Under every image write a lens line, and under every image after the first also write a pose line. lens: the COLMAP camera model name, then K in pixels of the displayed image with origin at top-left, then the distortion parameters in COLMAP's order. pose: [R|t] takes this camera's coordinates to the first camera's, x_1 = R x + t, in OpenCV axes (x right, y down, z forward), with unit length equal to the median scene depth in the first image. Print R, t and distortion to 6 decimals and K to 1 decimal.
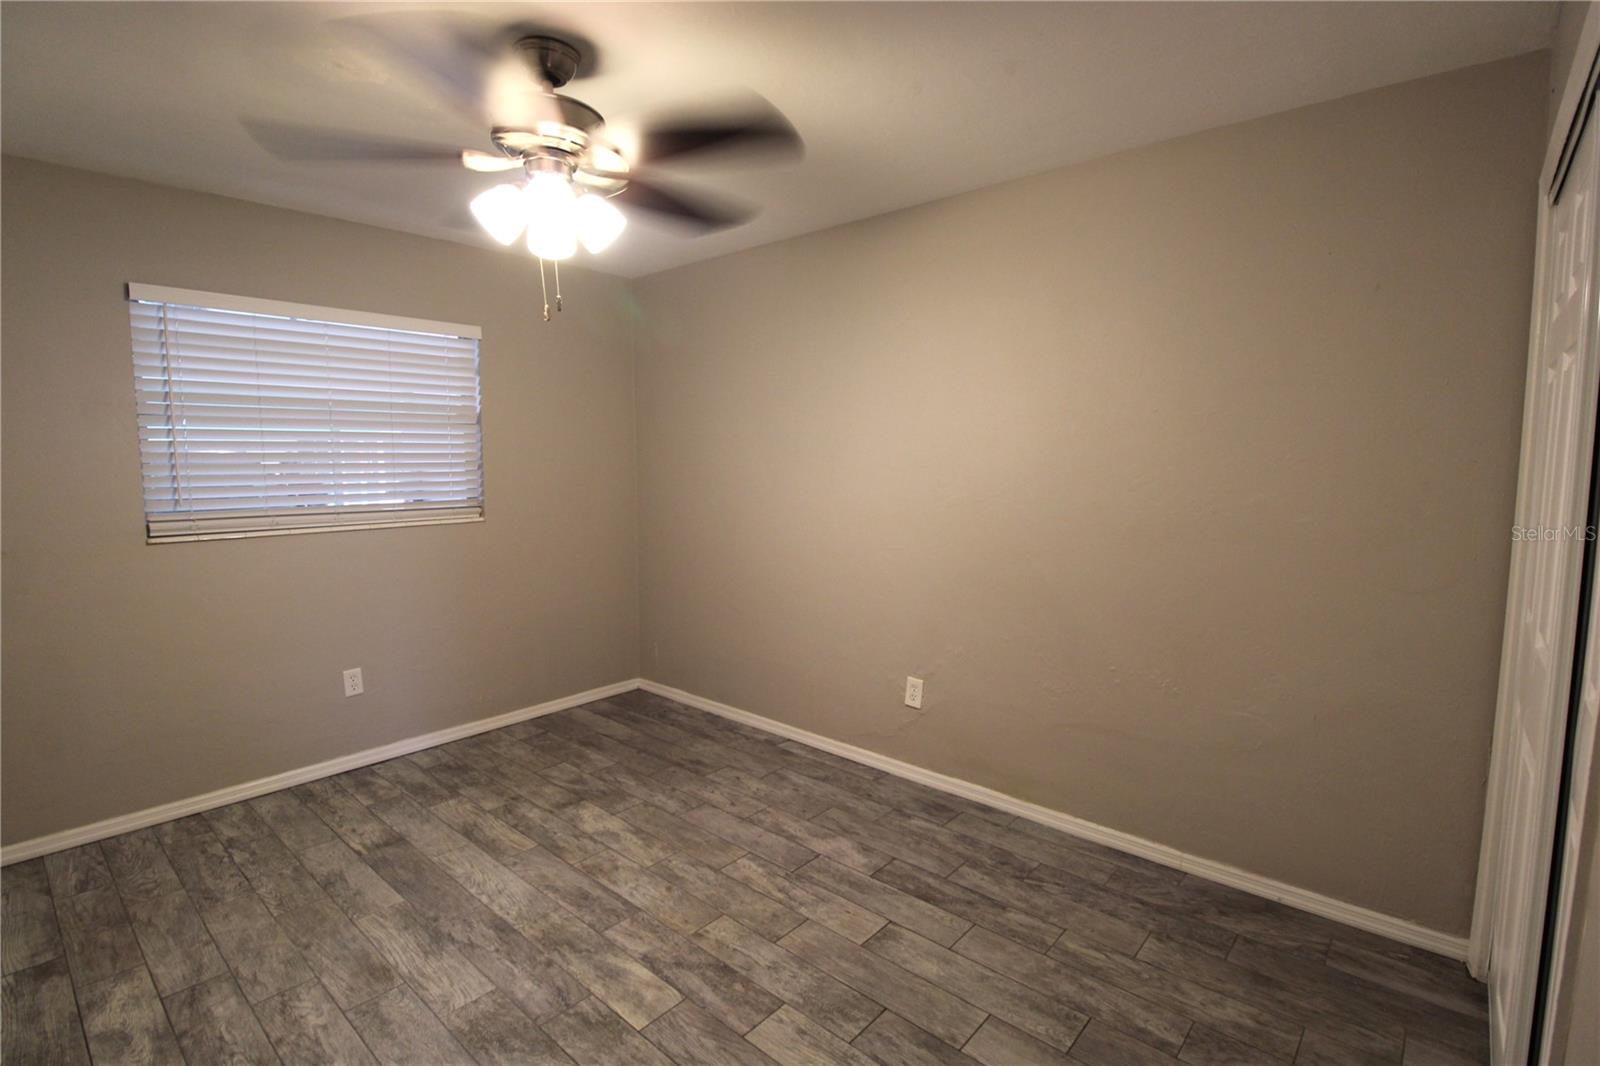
lens RADIAL K [[781.3, 0, 800.0], [0, 781.3, 533.0], [0, 0, 1]] dist [-0.000522, -0.018086]
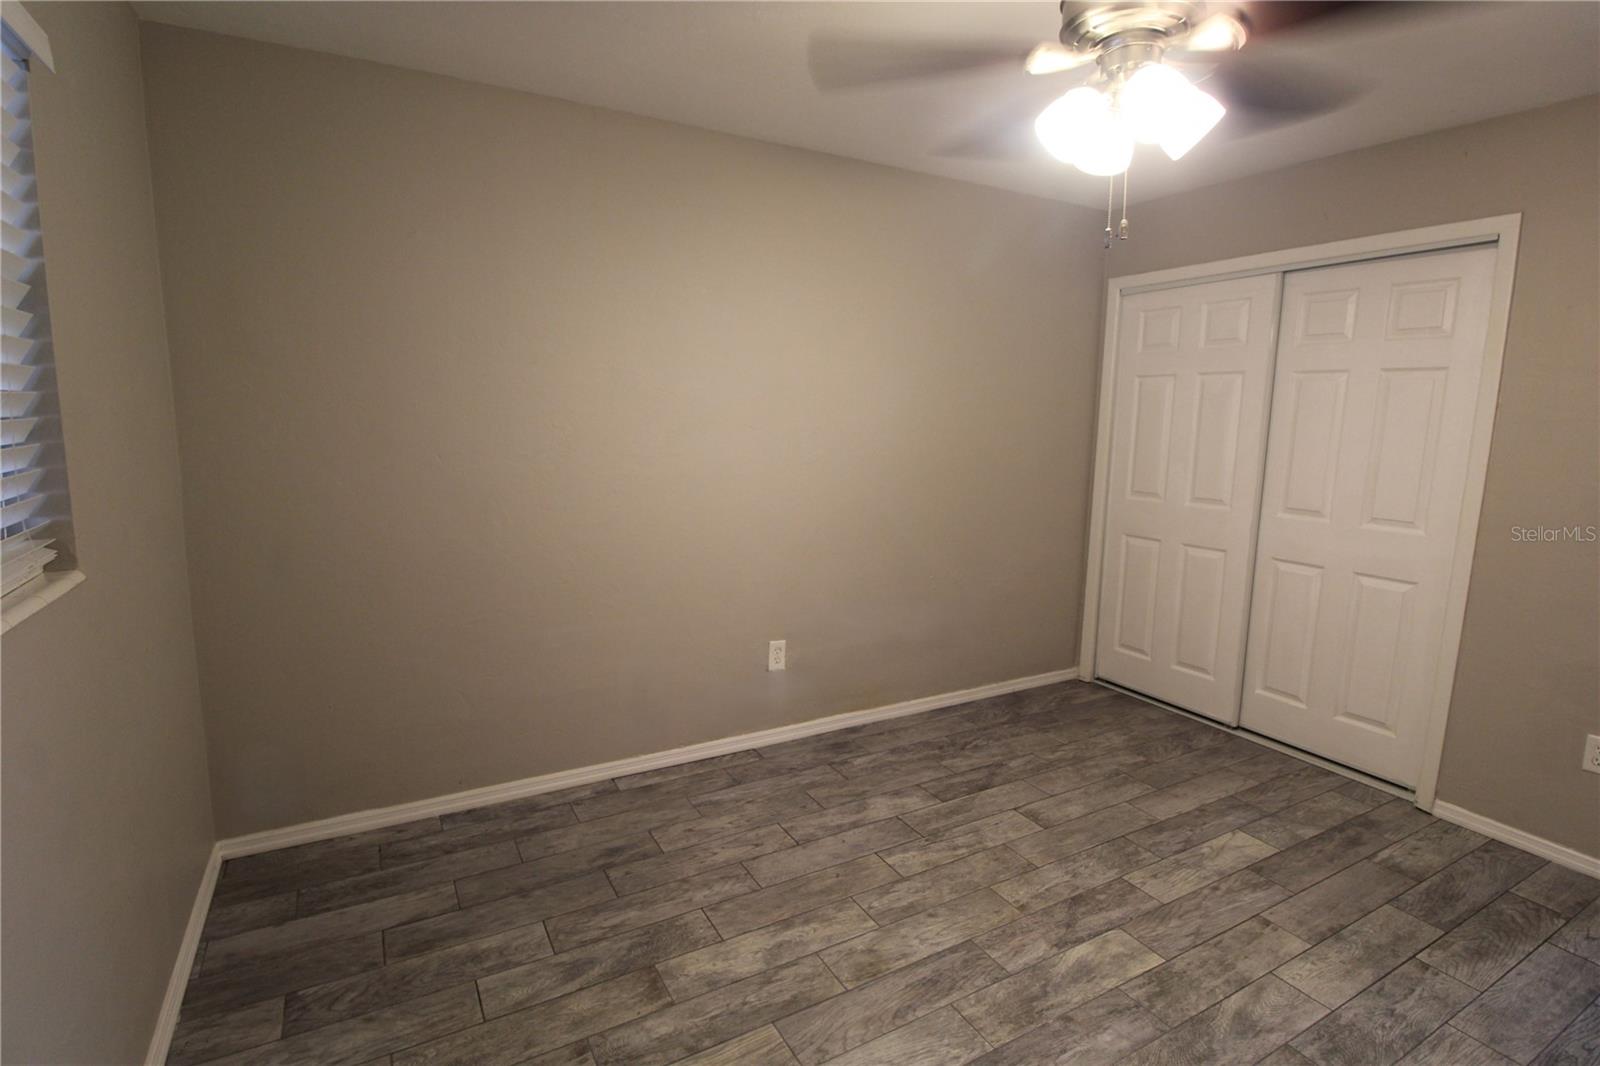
lens RADIAL K [[781.3, 0, 800.0], [0, 781.3, 533.0], [0, 0, 1]] dist [-0.000522, -0.018086]
pose [[0.310695, -0.140286, 0.940100, -0.888731], [0.077606, 0.989490, 0.122009, -0.081182], [-0.947336, 0.035050, 0.318317, 0.766774]]
